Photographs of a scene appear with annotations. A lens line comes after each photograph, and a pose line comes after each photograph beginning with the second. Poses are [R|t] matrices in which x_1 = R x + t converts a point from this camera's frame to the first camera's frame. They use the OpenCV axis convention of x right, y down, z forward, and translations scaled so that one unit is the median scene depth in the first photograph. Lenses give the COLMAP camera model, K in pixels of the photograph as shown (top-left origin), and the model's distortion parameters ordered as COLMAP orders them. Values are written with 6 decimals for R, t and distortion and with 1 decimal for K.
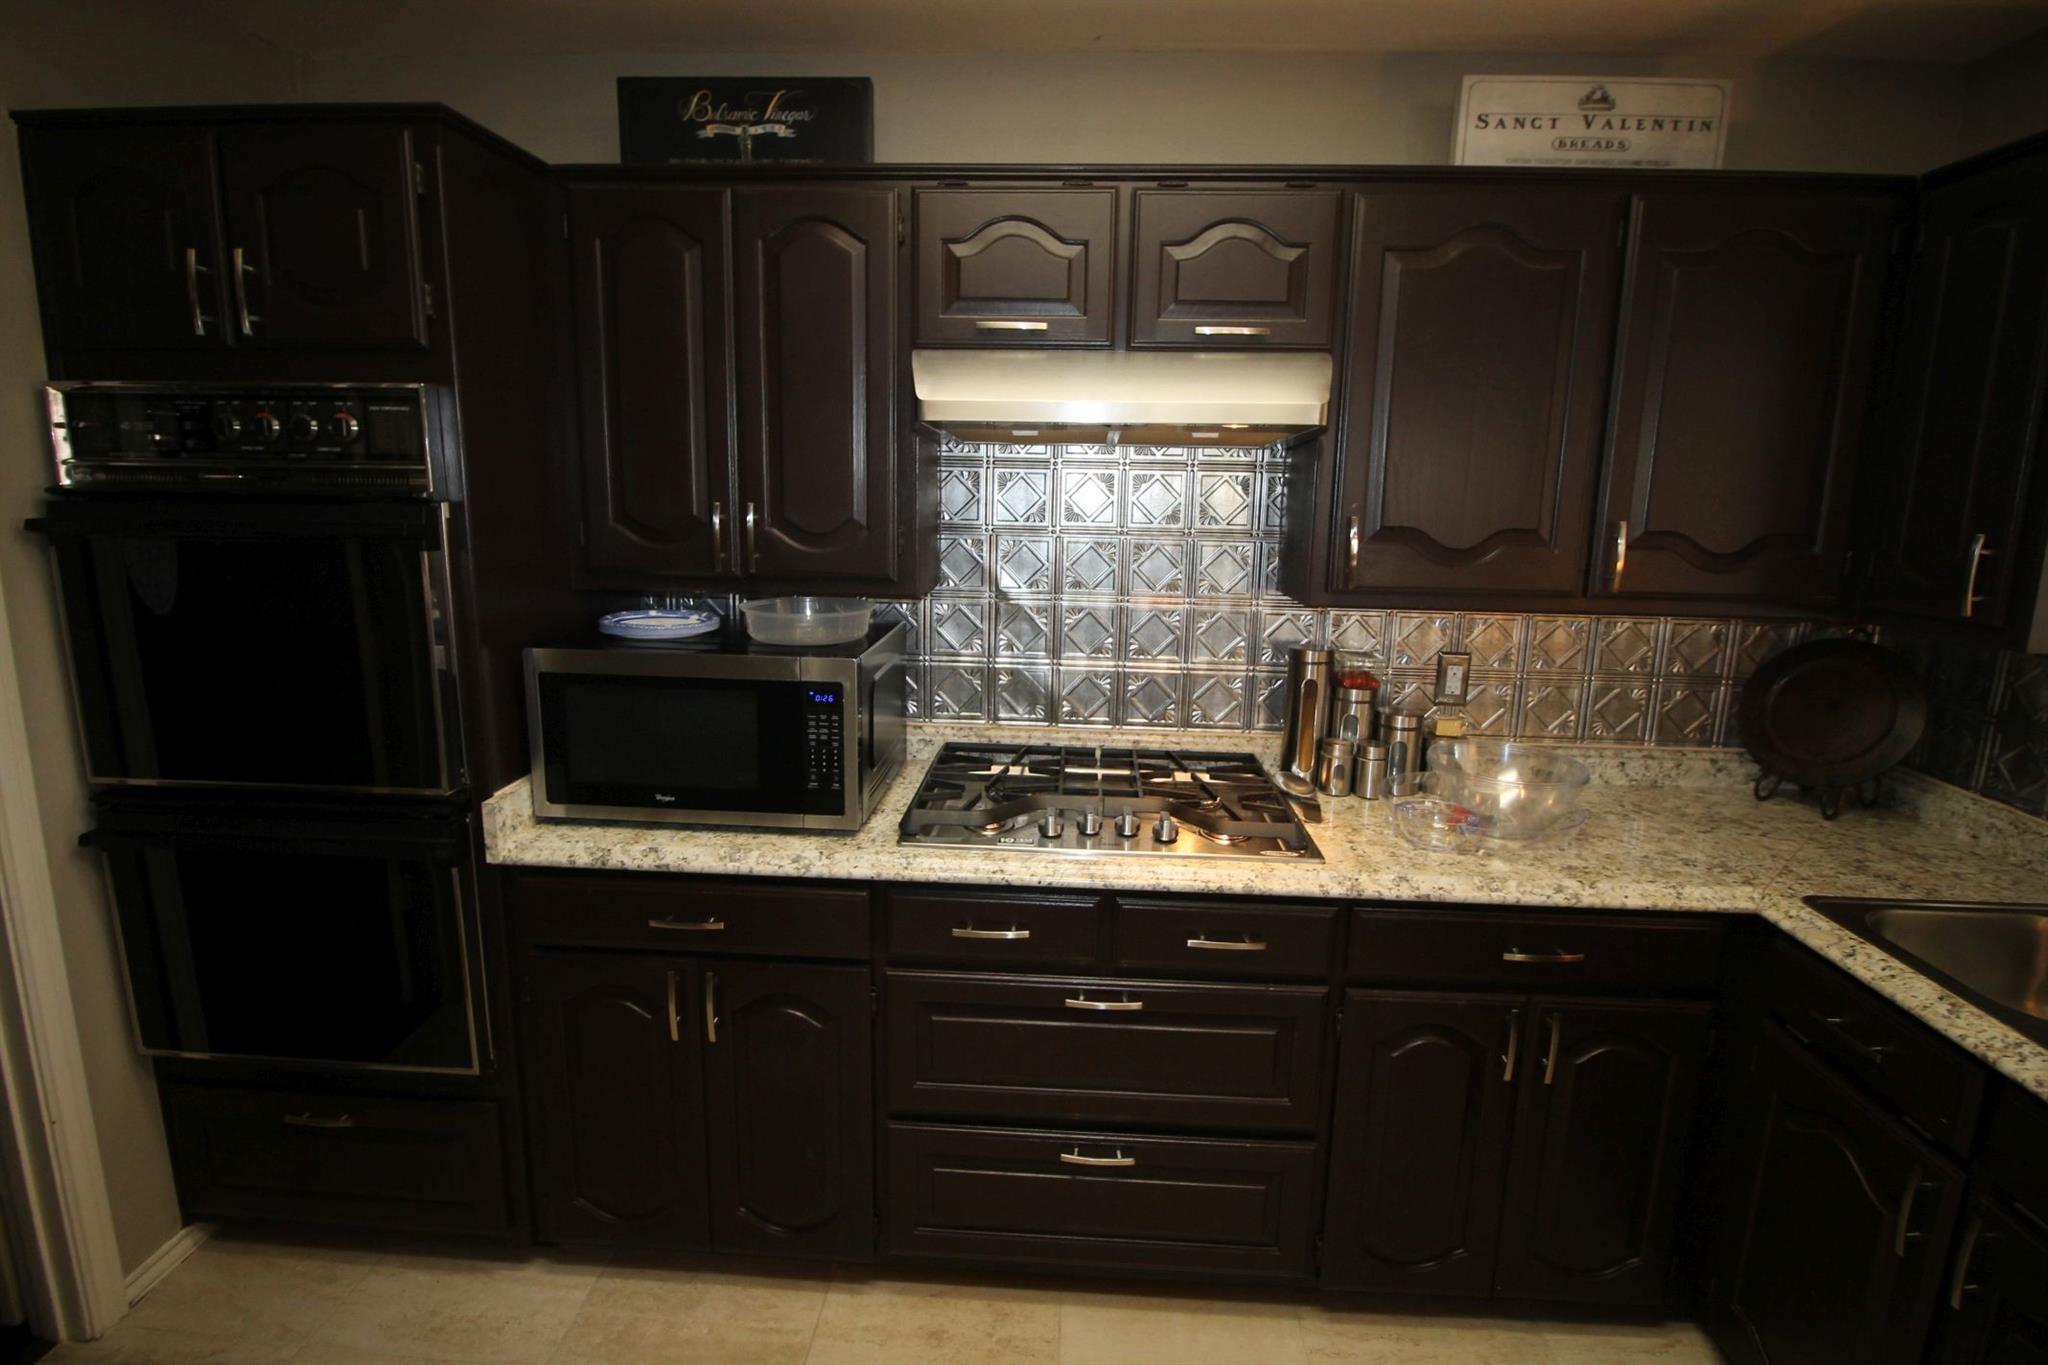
lens RADIAL K [[966.4, 0, 1033.5], [0, 966.4, 654.4], [0, 0, 1]] dist [0.000348, -0.011729]
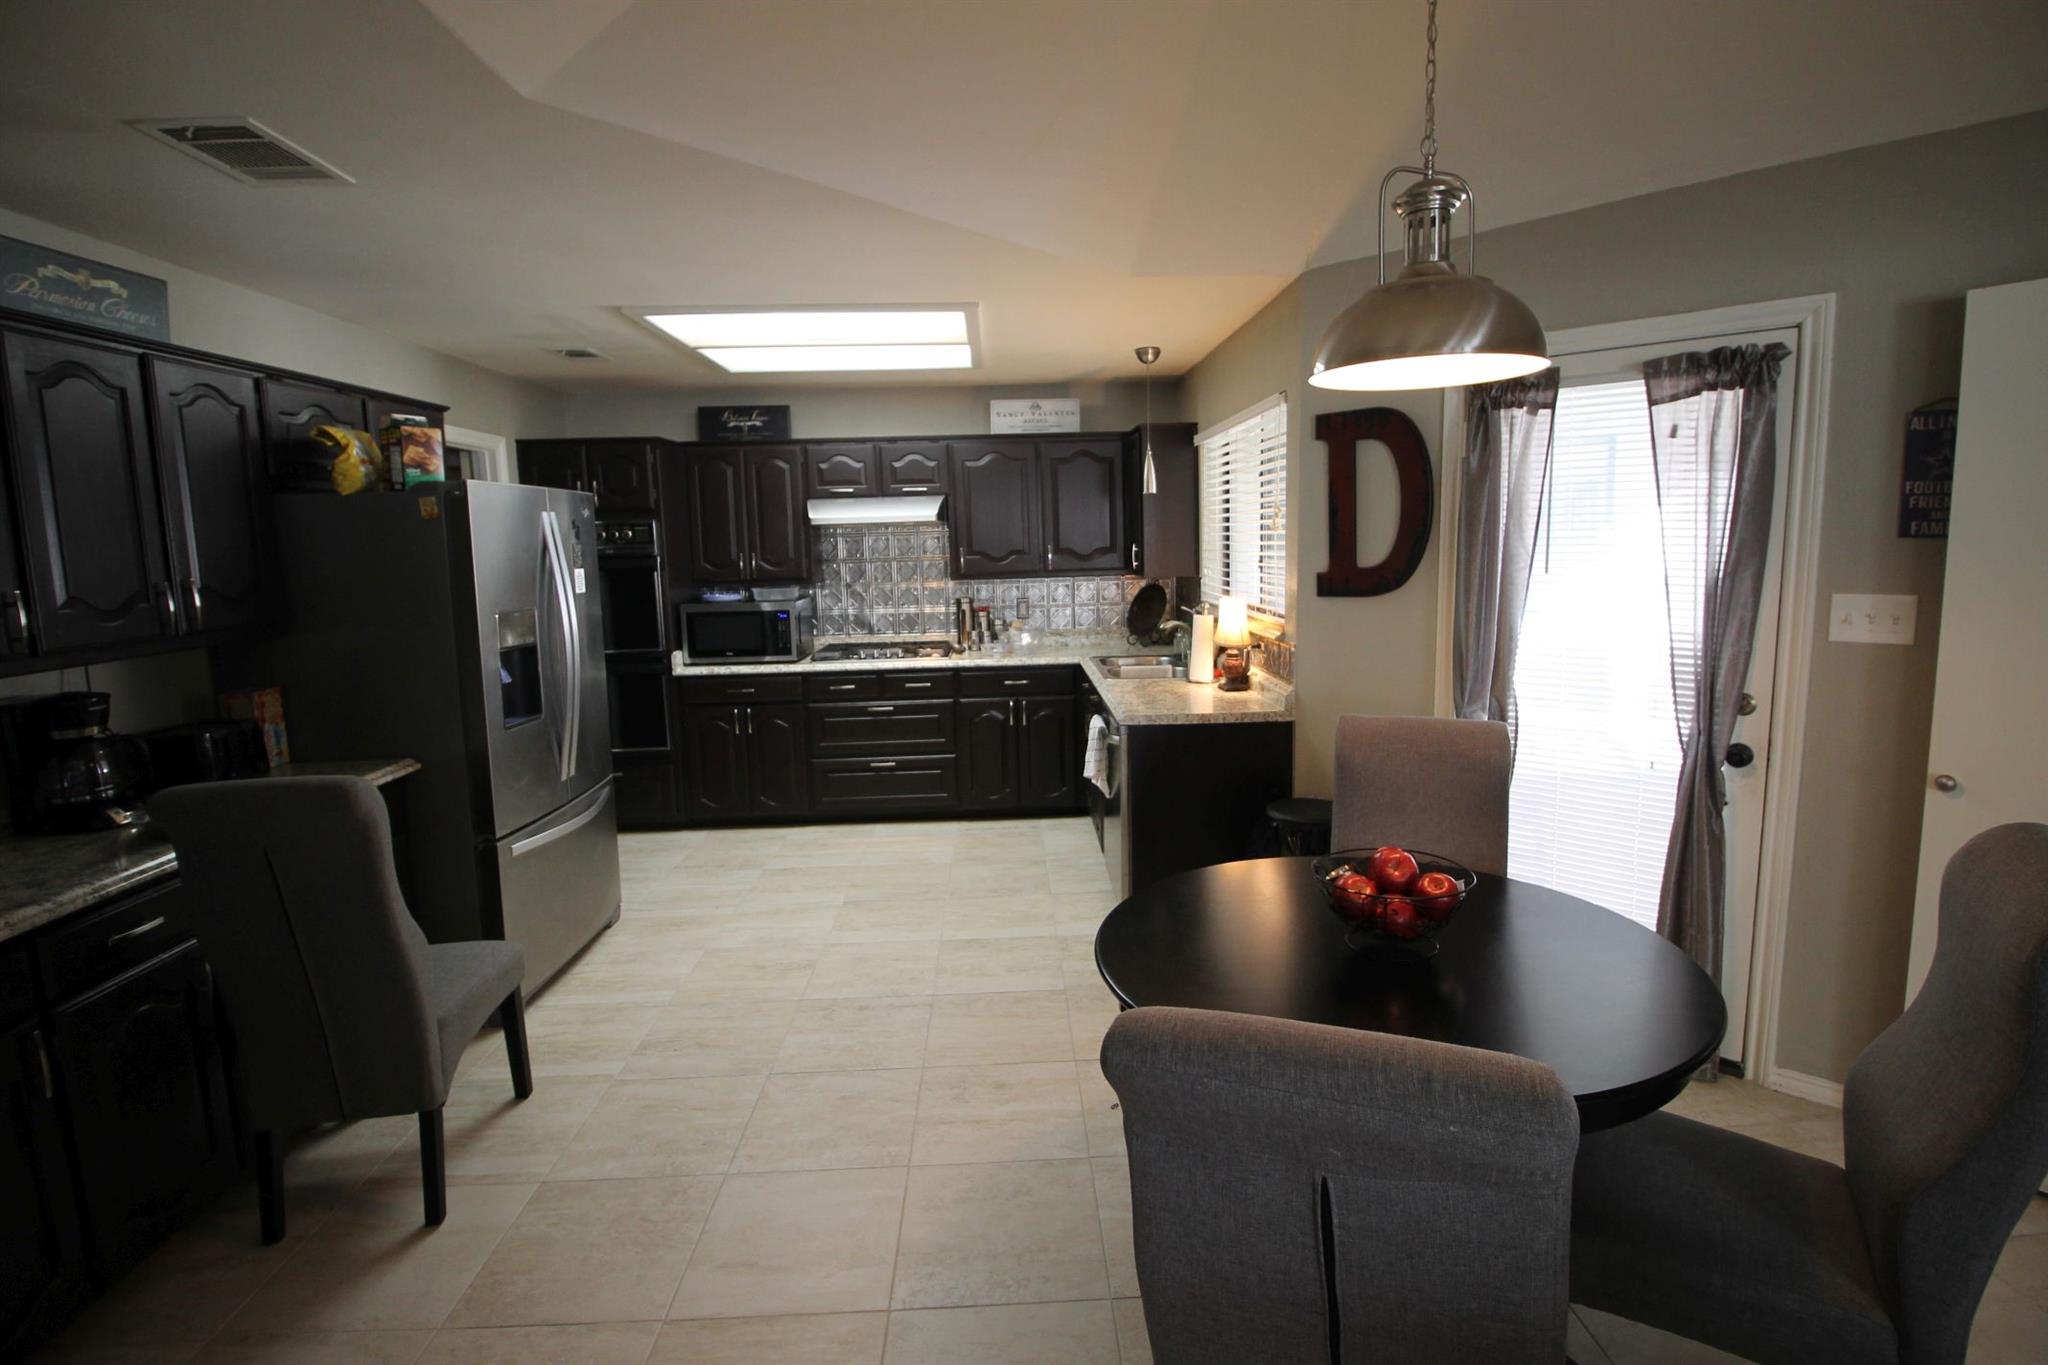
lens RADIAL K [[966.4, 0, 1033.5], [0, 966.4, 654.4], [0, 0, 1]] dist [0.000348, -0.011729]
pose [[0.995383, -0.055725, 0.078147, 0.300577], [0.060490, 0.996364, -0.059994, 0.371817], [-0.074520, 0.064445, 0.995135, -1.938190]]
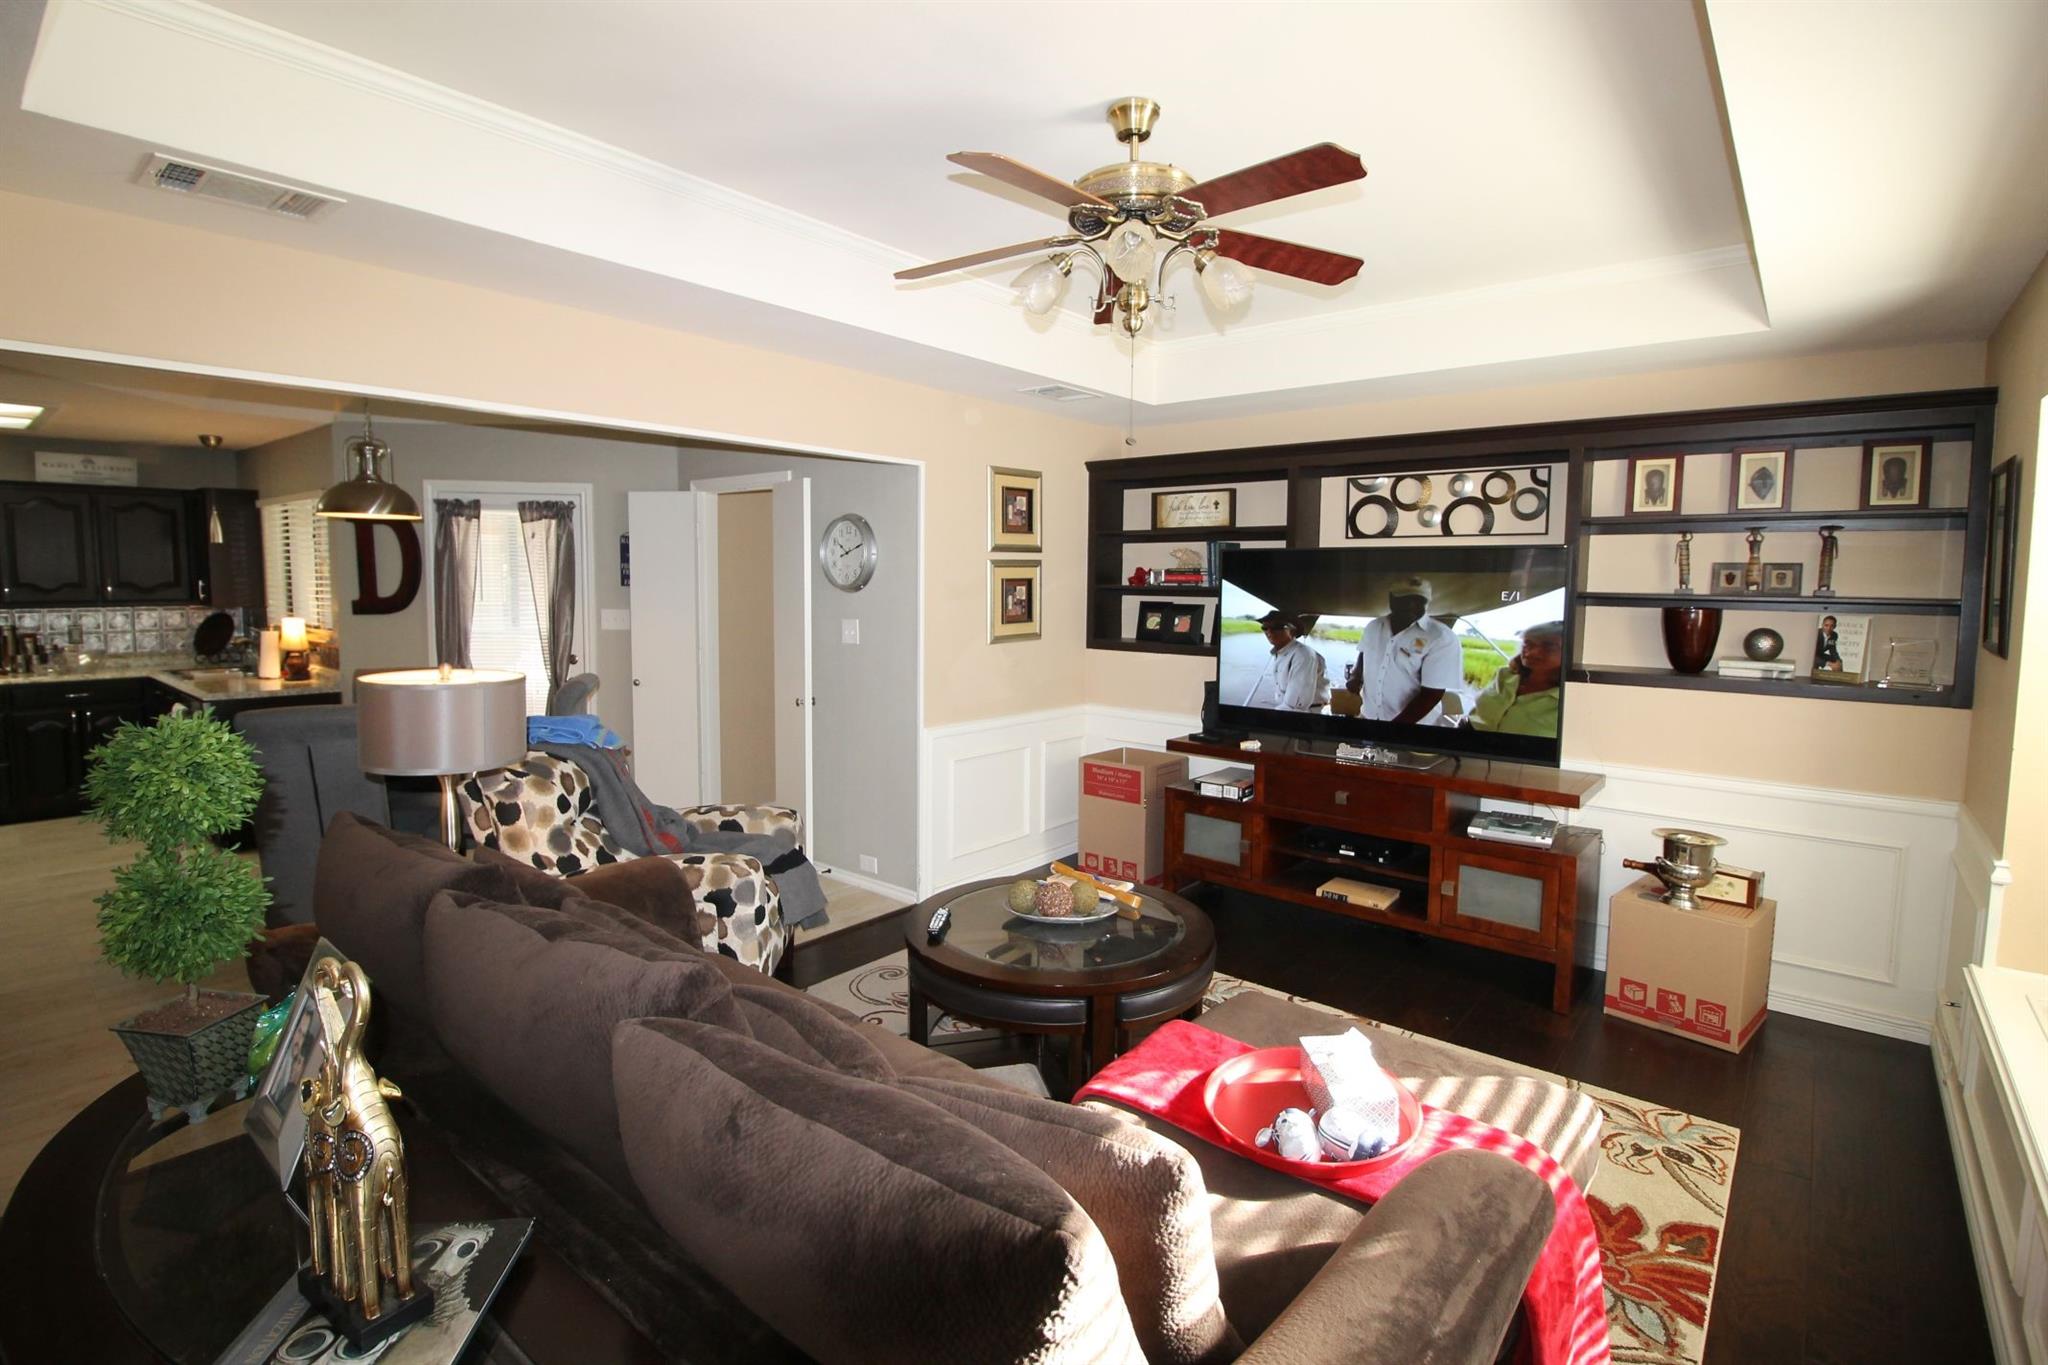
lens RADIAL K [[966.4, 0, 1033.5], [0, 966.4, 654.4], [0, 0, 1]] dist [0.000348, -0.011729]
pose [[0.603363, -0.078652, 0.793579, -0.148476], [0.147521, 0.988958, -0.014146, 0.673290], [-0.783703, 0.125605, 0.608303, -3.706725]]
